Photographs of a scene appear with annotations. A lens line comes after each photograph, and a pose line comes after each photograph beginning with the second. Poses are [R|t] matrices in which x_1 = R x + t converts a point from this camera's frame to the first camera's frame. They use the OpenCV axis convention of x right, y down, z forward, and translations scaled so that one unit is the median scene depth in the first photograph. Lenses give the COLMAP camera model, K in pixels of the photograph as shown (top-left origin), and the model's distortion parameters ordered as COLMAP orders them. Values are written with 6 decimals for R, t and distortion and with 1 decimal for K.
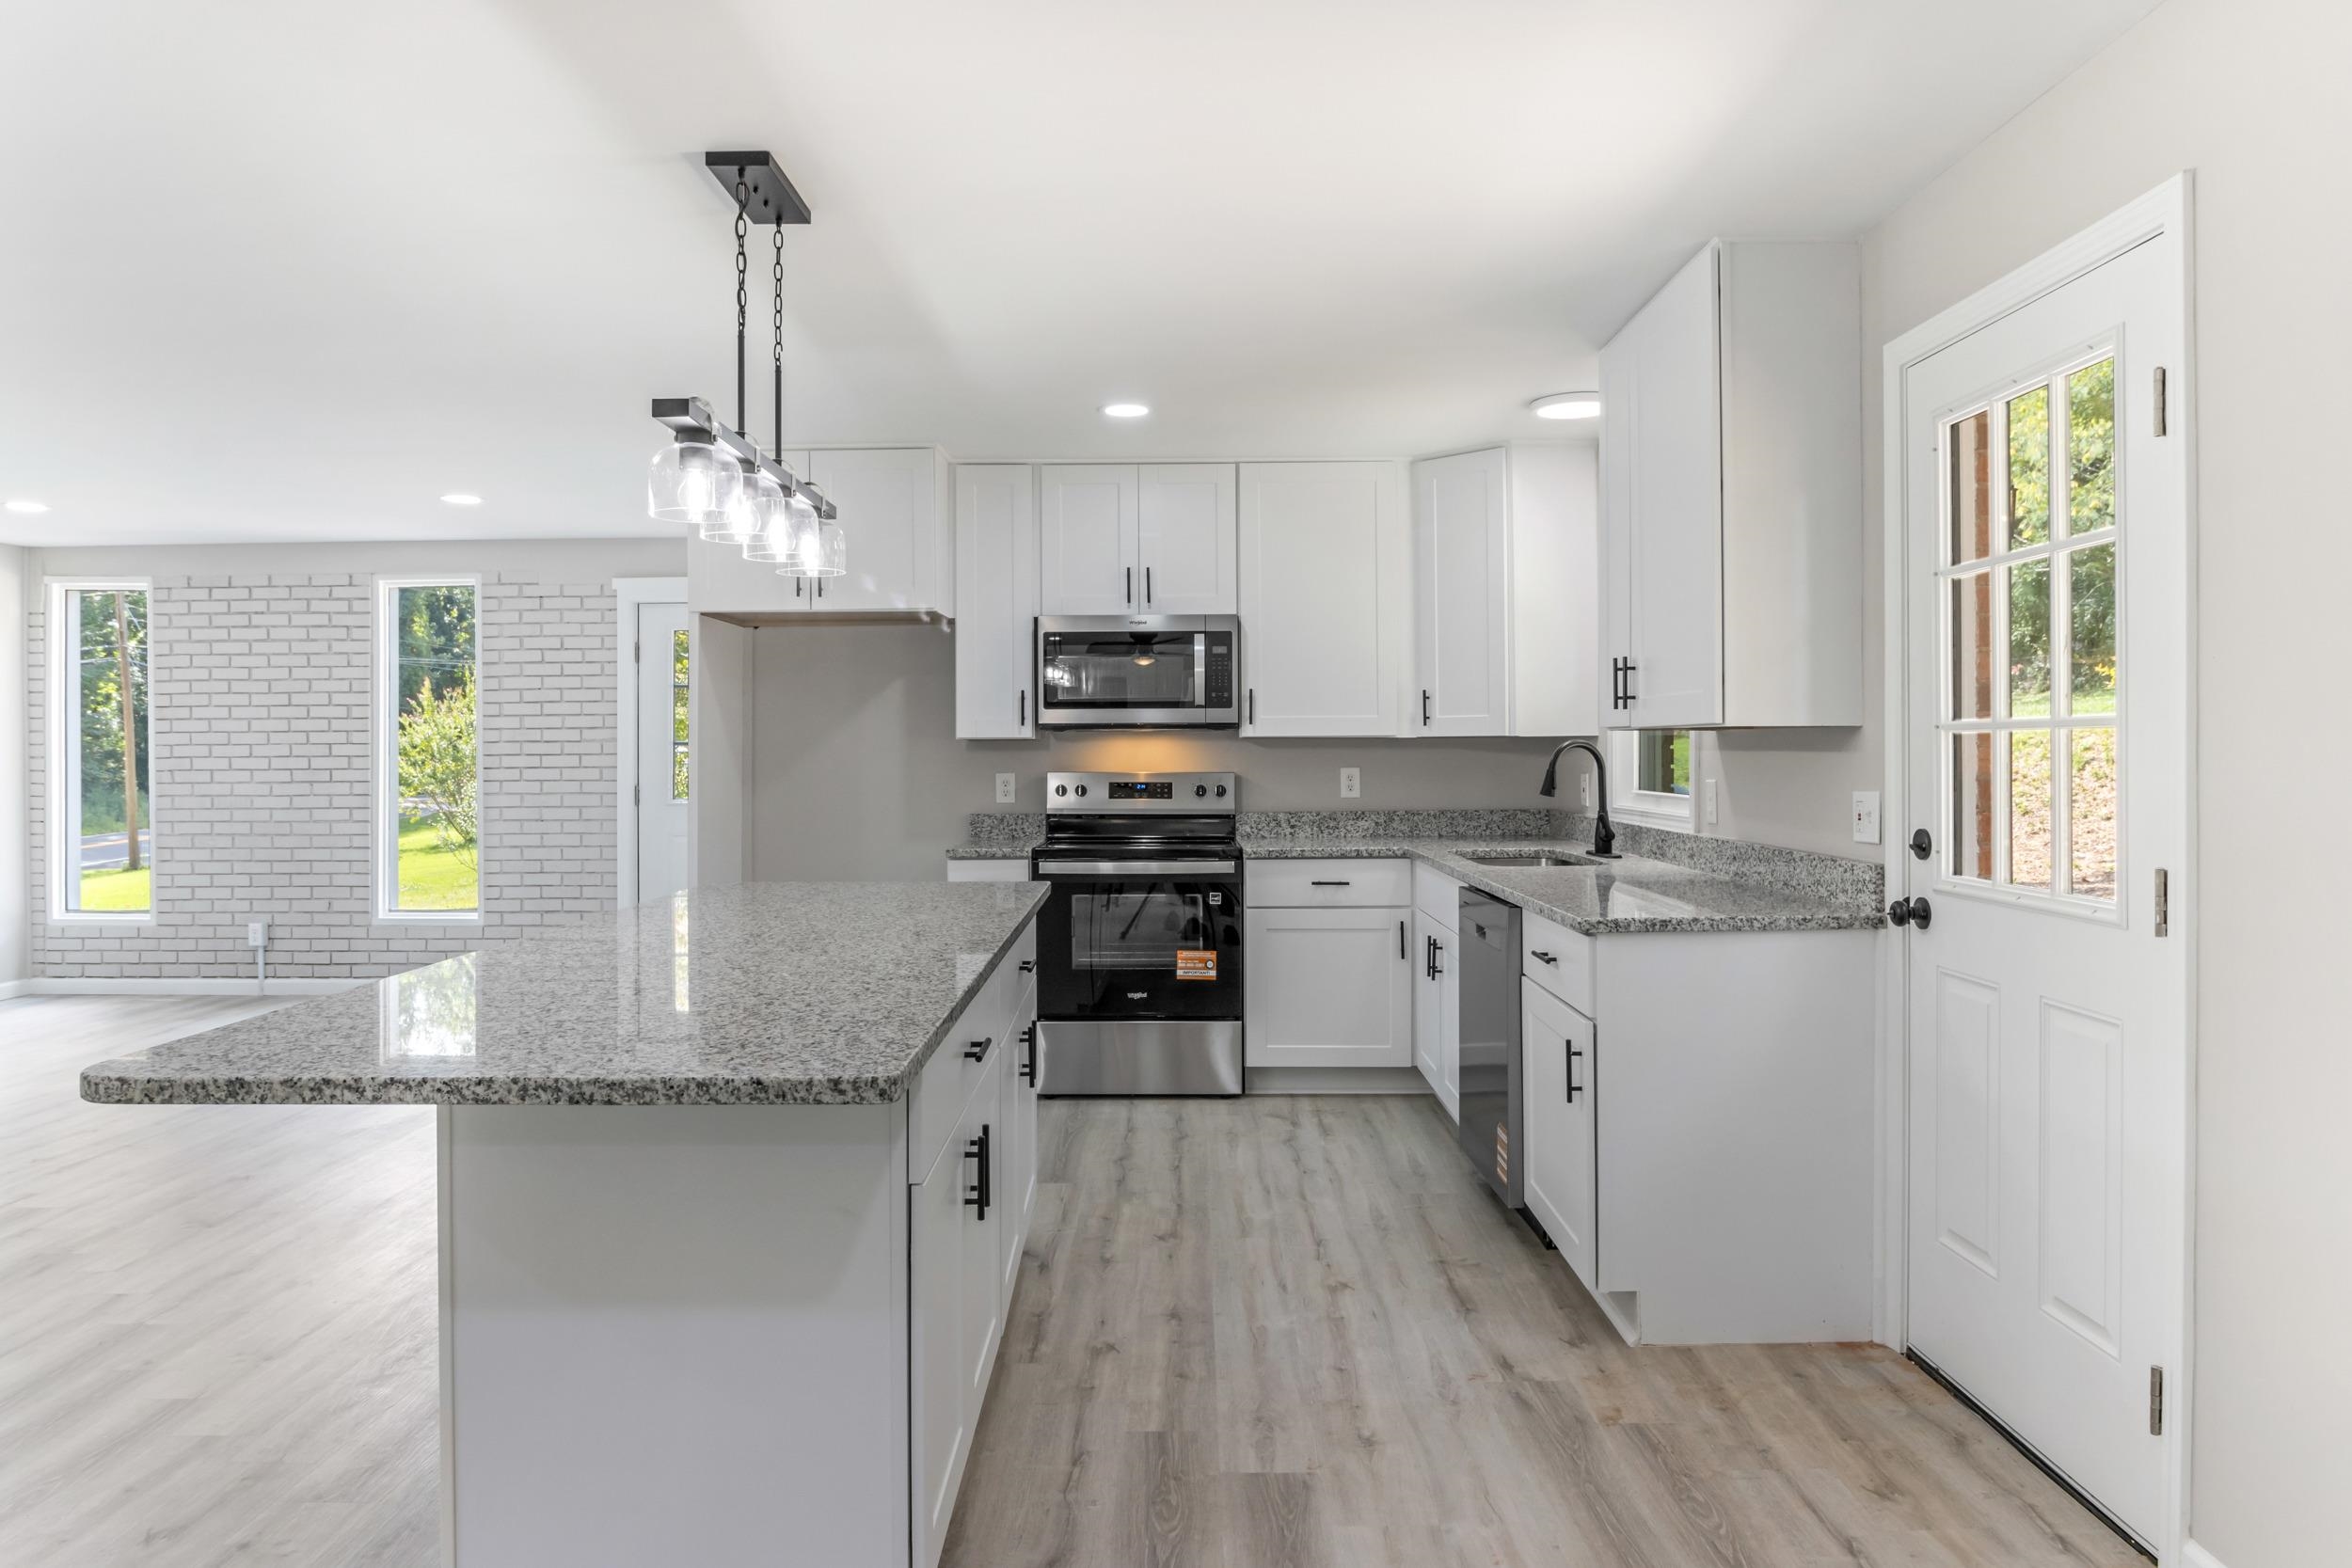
lens RADIAL K [[1450.2, 0, 1169.8], [0, 1450.2, 750.3], [0, 0, 1]] dist [-0.016910, 0.000427]
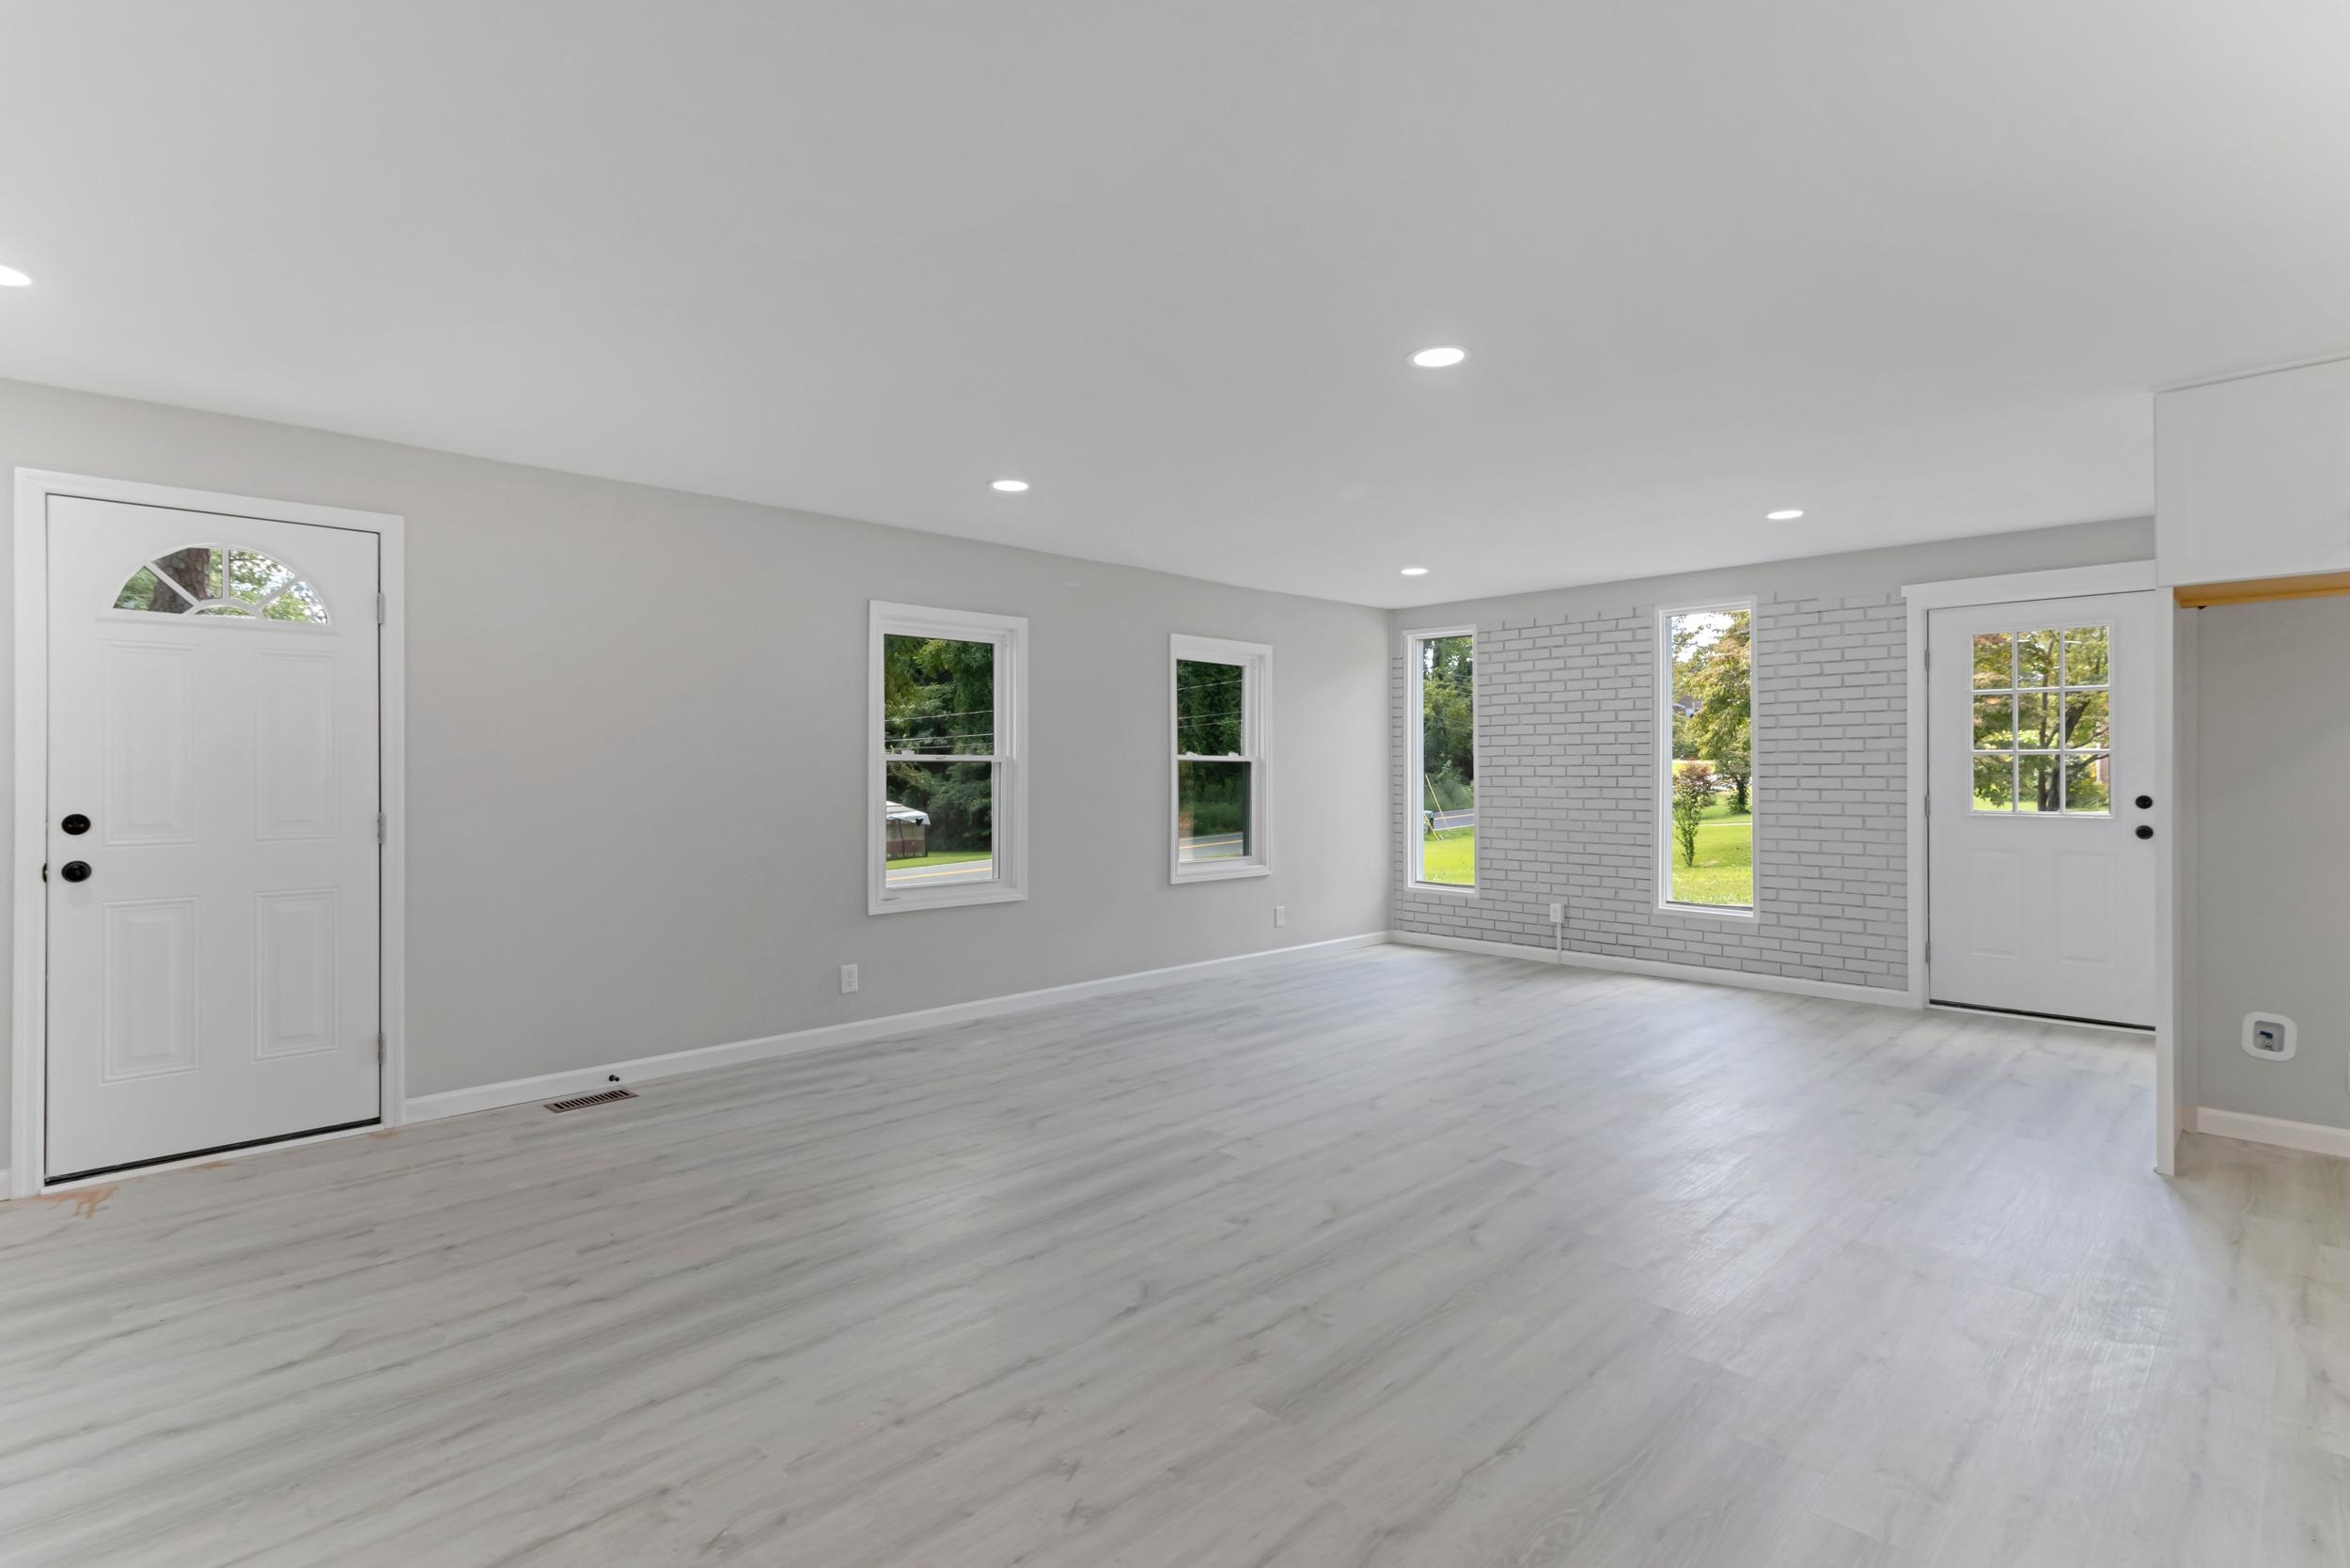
lens RADIAL K [[1134.8, 0, 1178.0], [0, 1134.8, 757.4], [0, 0, 1]] dist [0.007996, 0.000243]
pose [[0.714036, -0.003025, -0.700102, -0.255875], [-0.003965, 0.999957, -0.008364, 0.009008], [0.700097, 0.008748, 0.713994, 0.129405]]
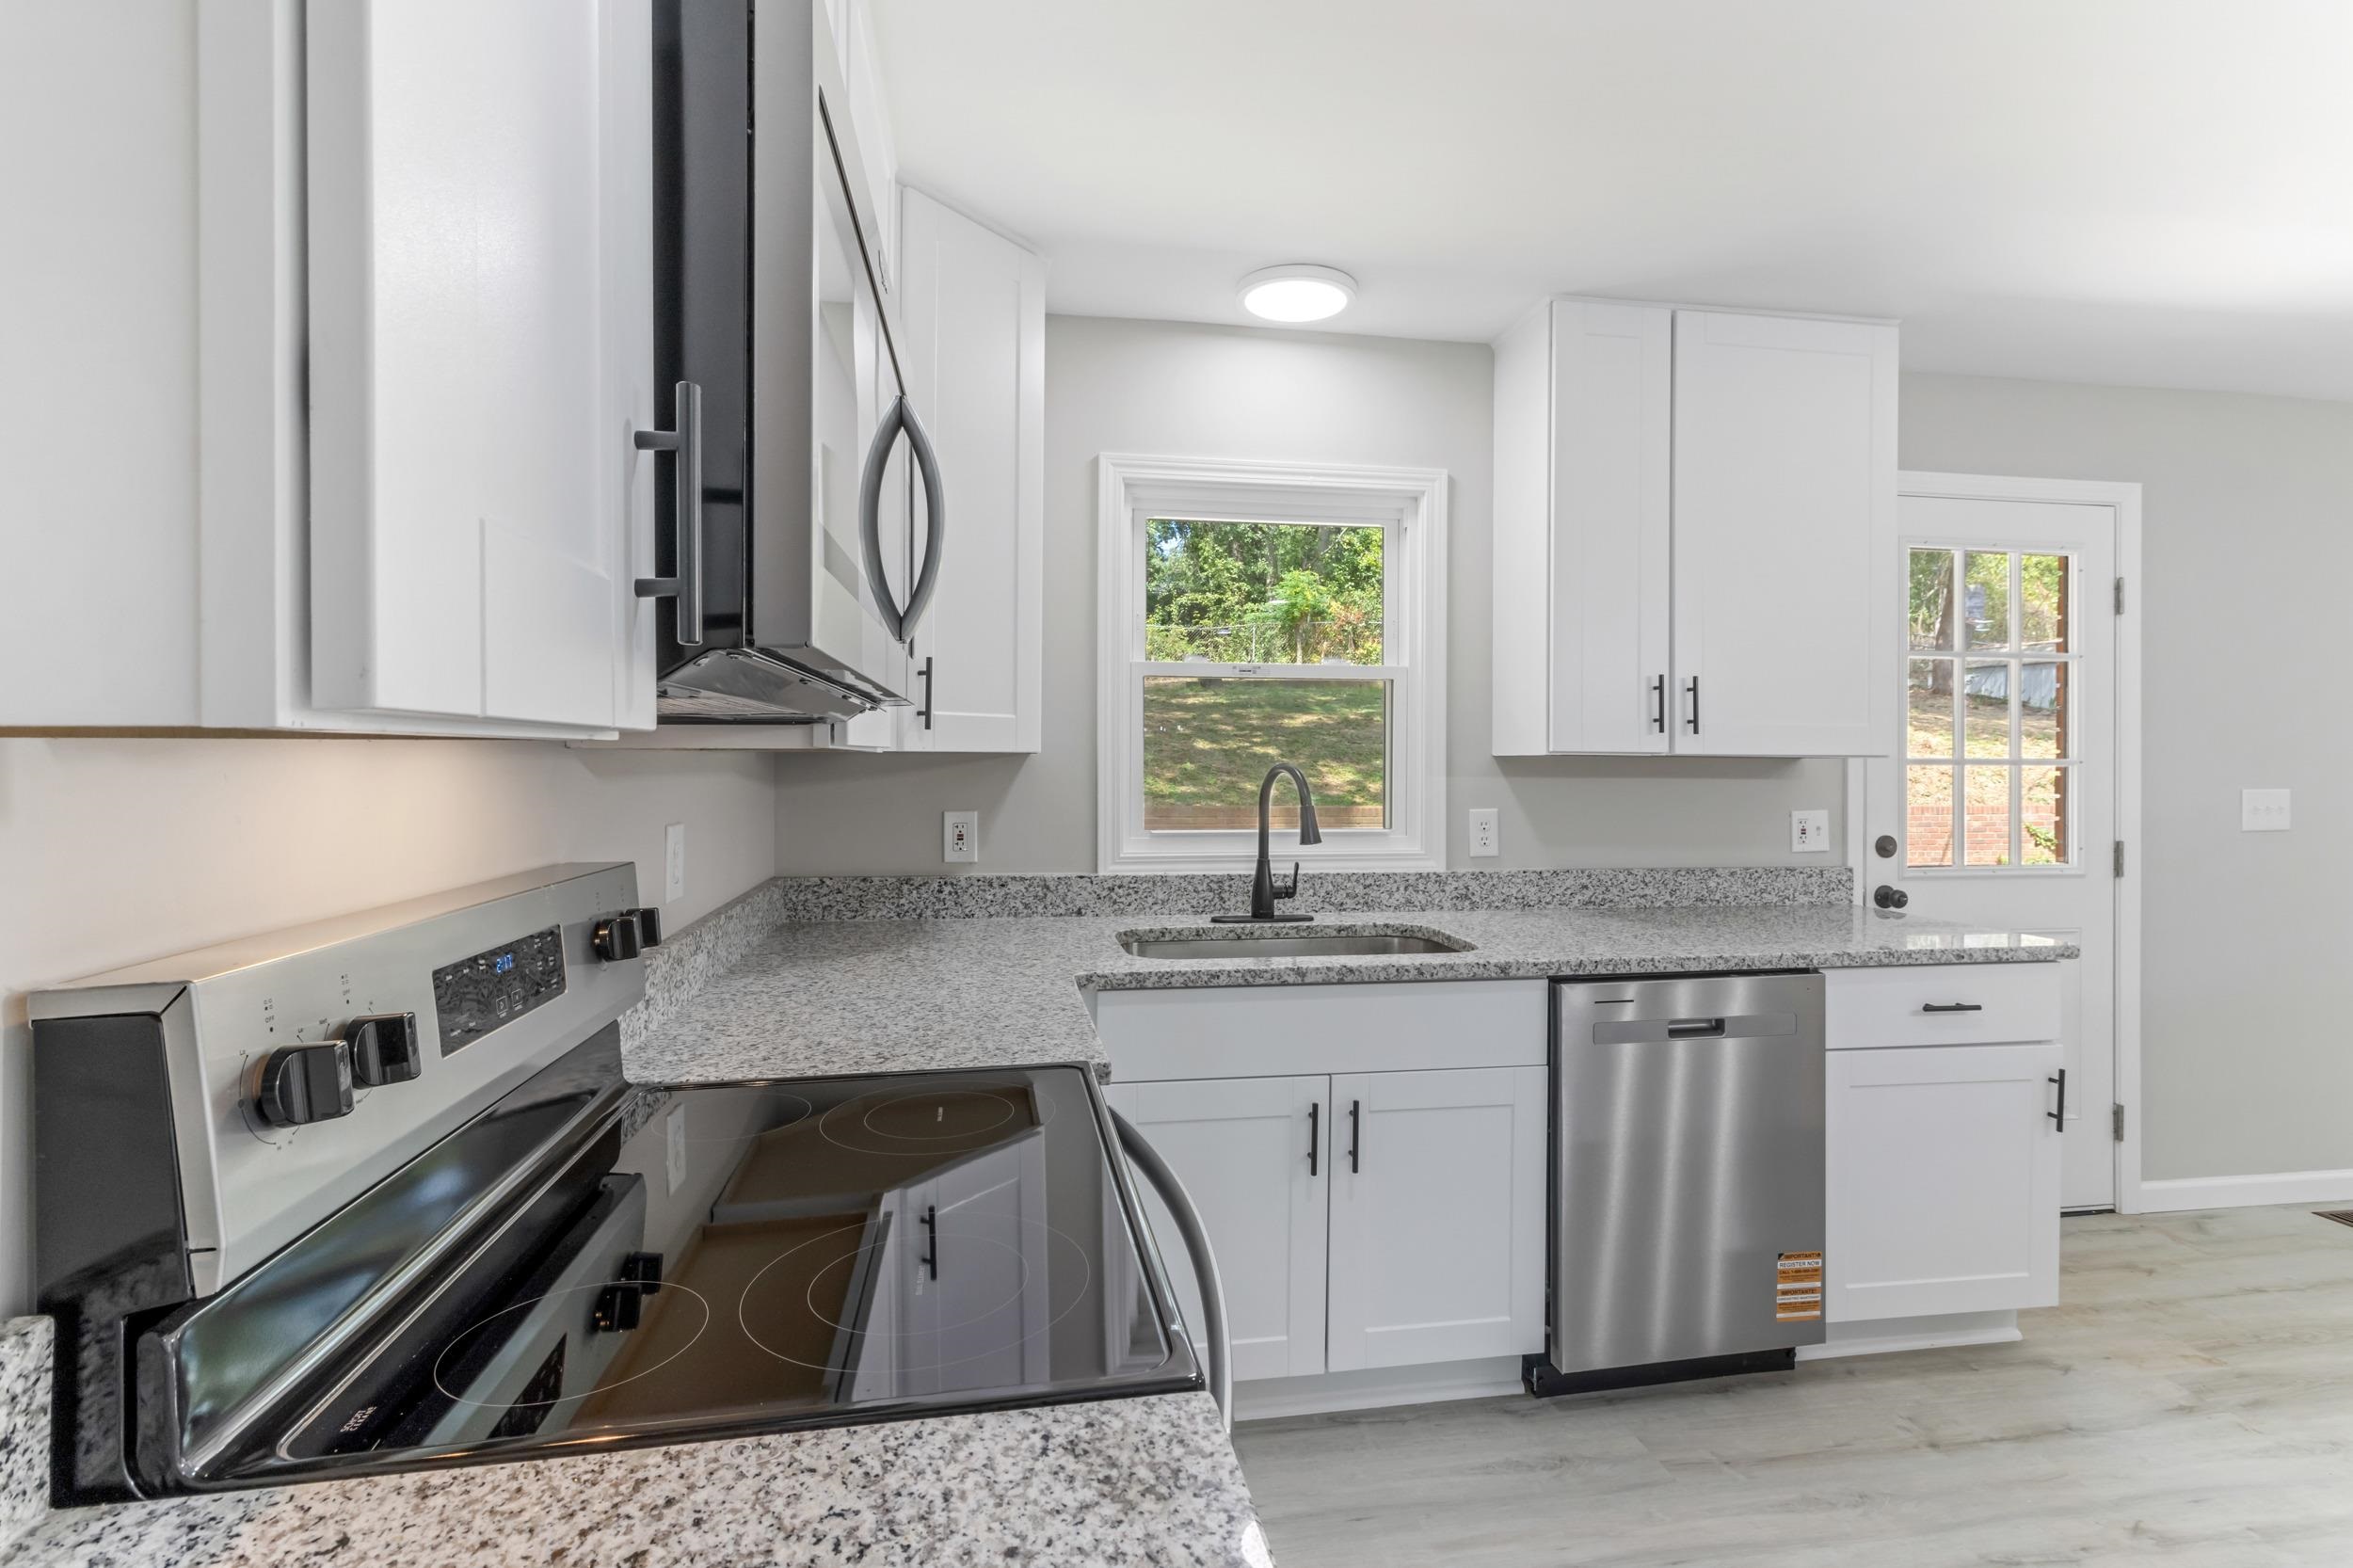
lens RADIAL K [[1136.2, 0, 1179.5], [0, 1136.2, 757.4], [0, 0, 1]] dist [0.007996, 0.000243]
pose [[-0.186716, 0.000292, 0.982414, -0.209081], [-0.005411, 0.999984, -0.001326, -0.006930], [-0.982399, -0.005564, -0.186712, 0.937786]]
